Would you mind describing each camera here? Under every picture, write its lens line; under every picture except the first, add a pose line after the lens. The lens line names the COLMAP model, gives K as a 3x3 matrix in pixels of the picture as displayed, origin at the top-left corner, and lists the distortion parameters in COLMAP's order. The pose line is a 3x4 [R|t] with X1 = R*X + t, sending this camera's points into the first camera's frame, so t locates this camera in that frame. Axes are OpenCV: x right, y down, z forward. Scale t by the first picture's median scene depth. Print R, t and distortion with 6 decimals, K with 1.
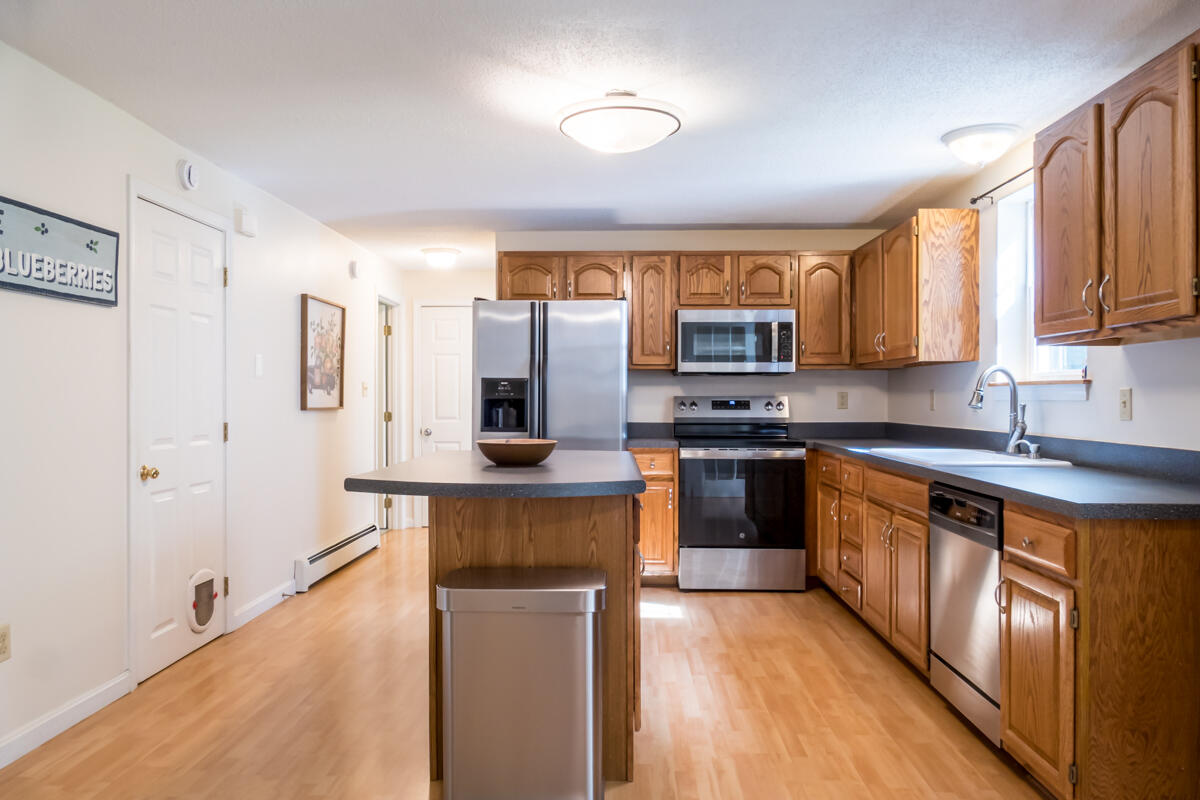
lens RADIAL K [[860.1, 0, 600.0], [0, 860.1, 400.0], [0, 0, 1]] dist [-0.019982, 0.002121]
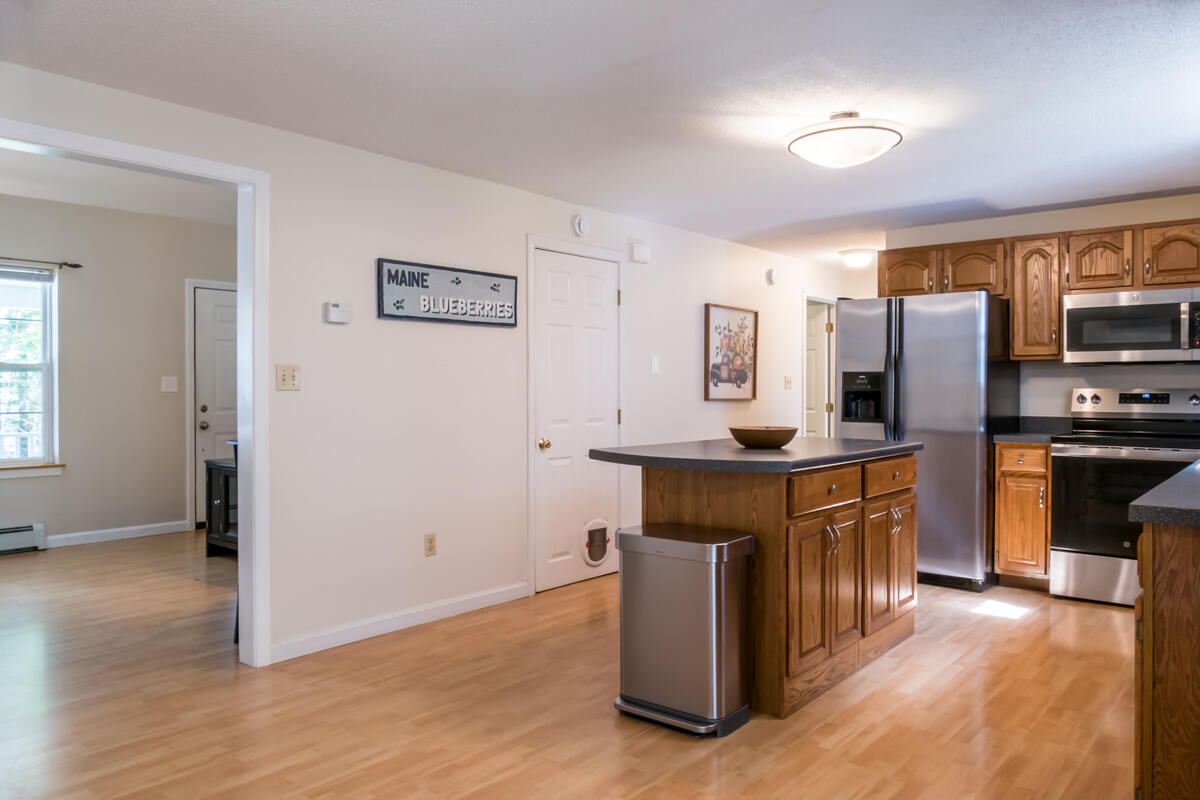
lens RADIAL K [[858.7, 0, 600.0], [0, 858.7, 400.0], [0, 0, 1]] dist [-0.025666, -0.001571]
pose [[0.784930, 0.006965, -0.619545, 0.386355], [-0.001342, 0.999954, 0.009541, -0.000383], [0.619583, -0.006658, 0.784903, -0.044967]]
